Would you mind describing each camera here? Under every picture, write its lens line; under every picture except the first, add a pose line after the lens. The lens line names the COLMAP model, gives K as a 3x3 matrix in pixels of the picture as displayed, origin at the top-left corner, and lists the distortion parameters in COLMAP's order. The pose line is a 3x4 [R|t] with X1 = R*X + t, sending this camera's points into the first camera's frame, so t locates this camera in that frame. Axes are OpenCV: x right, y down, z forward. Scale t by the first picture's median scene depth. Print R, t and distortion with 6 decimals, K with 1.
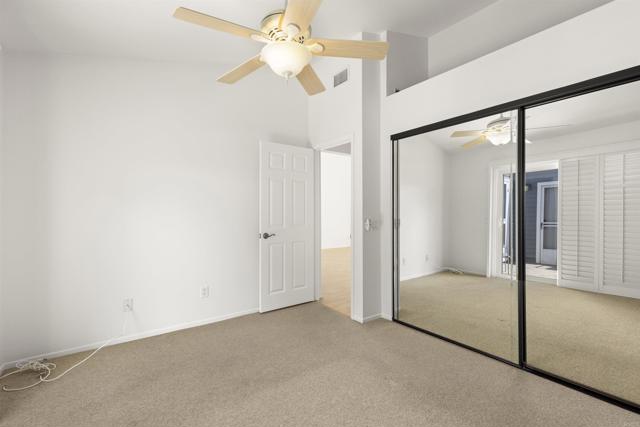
lens RADIAL K [[285.8, 0, 326.0], [0, 285.8, 211.4], [0, 0, 1]] dist [0.002598, -0.000263]
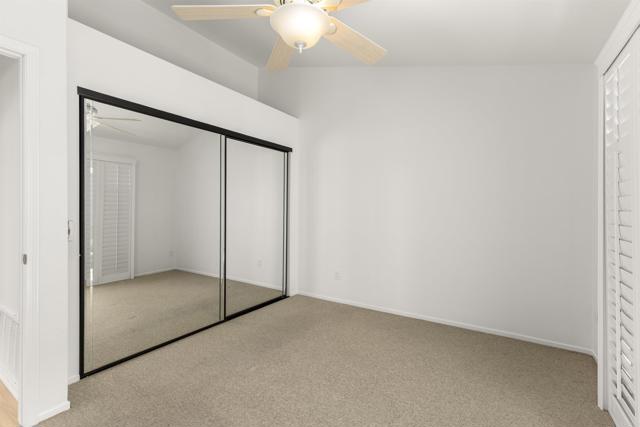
lens RADIAL K [[285.8, 0, 326.0], [0, 285.8, 211.4], [0, 0, 1]] dist [0.002598, -0.000263]
pose [[-0.346331, -0.007764, 0.938080, -0.794875], [-0.010480, 0.999935, 0.004407, -0.002989], [-0.938054, -0.008305, -0.346390, 1.012541]]
